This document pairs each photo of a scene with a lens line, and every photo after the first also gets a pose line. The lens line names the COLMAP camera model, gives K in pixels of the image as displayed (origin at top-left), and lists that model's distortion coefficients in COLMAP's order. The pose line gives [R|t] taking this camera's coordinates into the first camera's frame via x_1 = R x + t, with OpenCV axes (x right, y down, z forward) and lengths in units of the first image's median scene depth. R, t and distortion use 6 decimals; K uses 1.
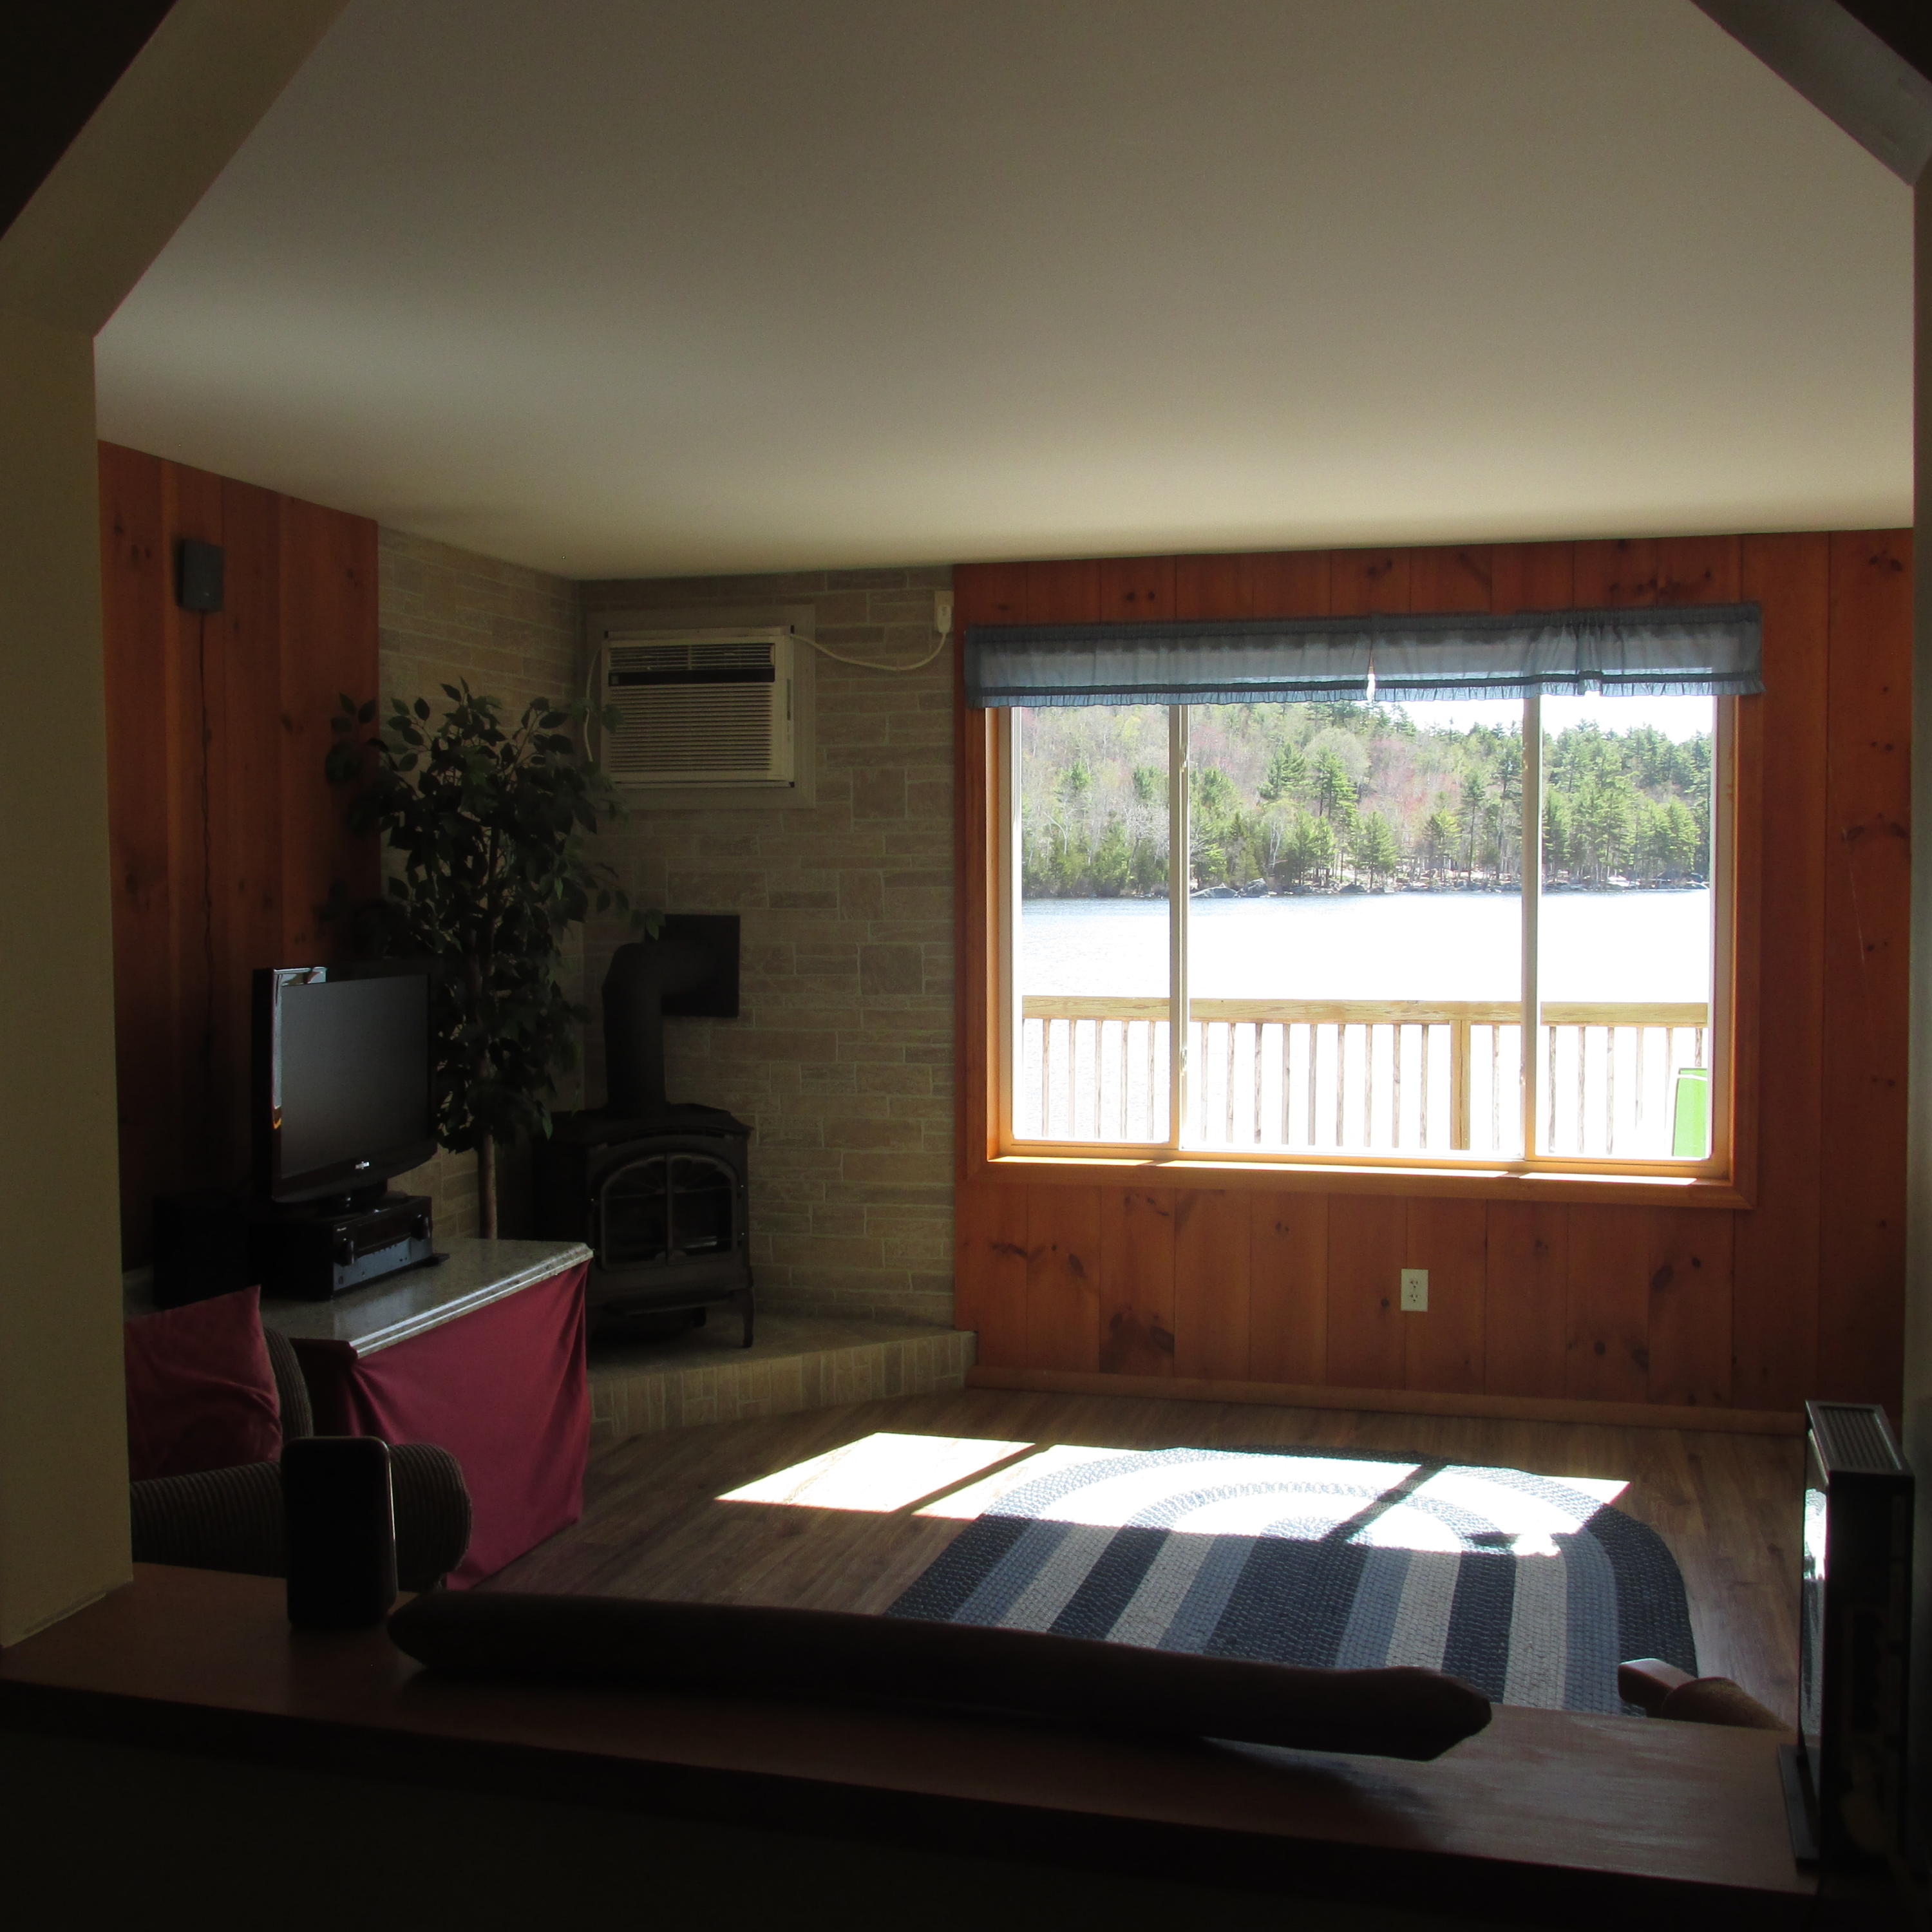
lens RADIAL K [[2094.6, 0, 966.0], [0, 2094.6, 966.0], [0, 0, 1]] dist [-0.086113, -0.002855]
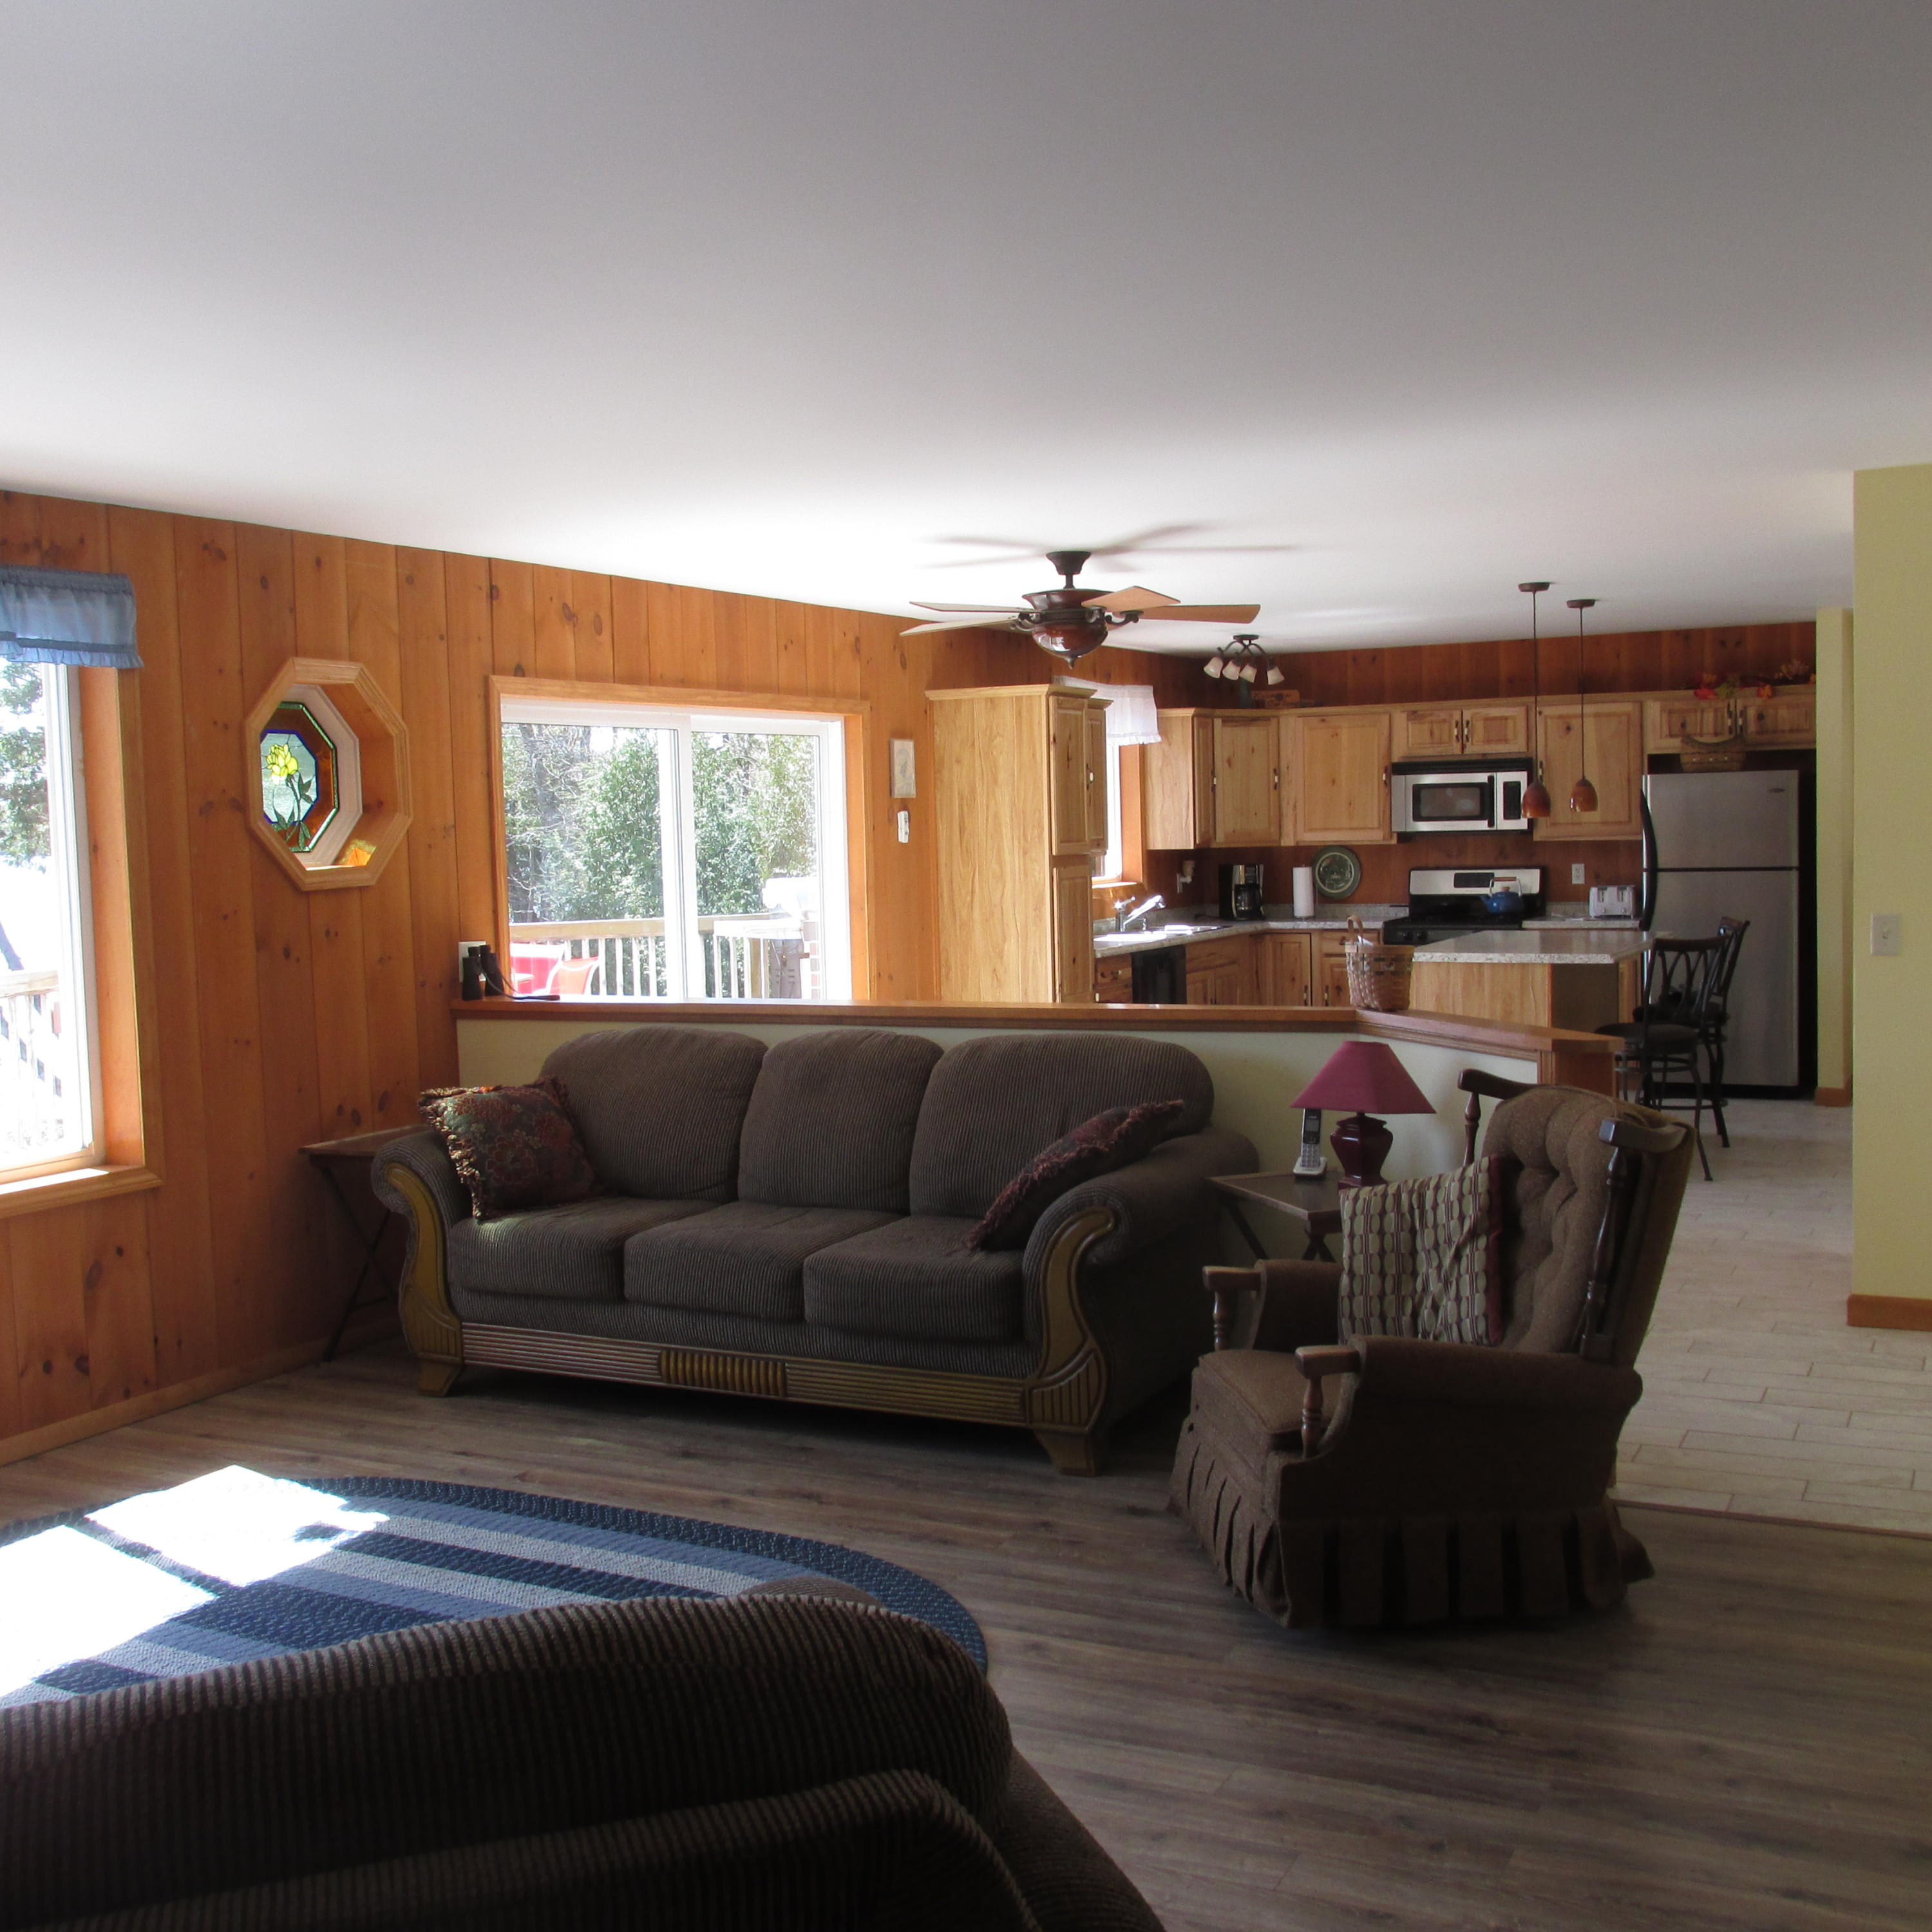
lens RADIAL K [[2094.6, 0, 966.0], [0, 2094.6, 966.0], [0, 0, 1]] dist [-0.086113, -0.002855]
pose [[0.179687, -0.068109, 0.981363, -0.533866], [0.072991, 0.995774, 0.055744, -0.015368], [-0.981012, 0.061614, 0.183899, 0.439150]]
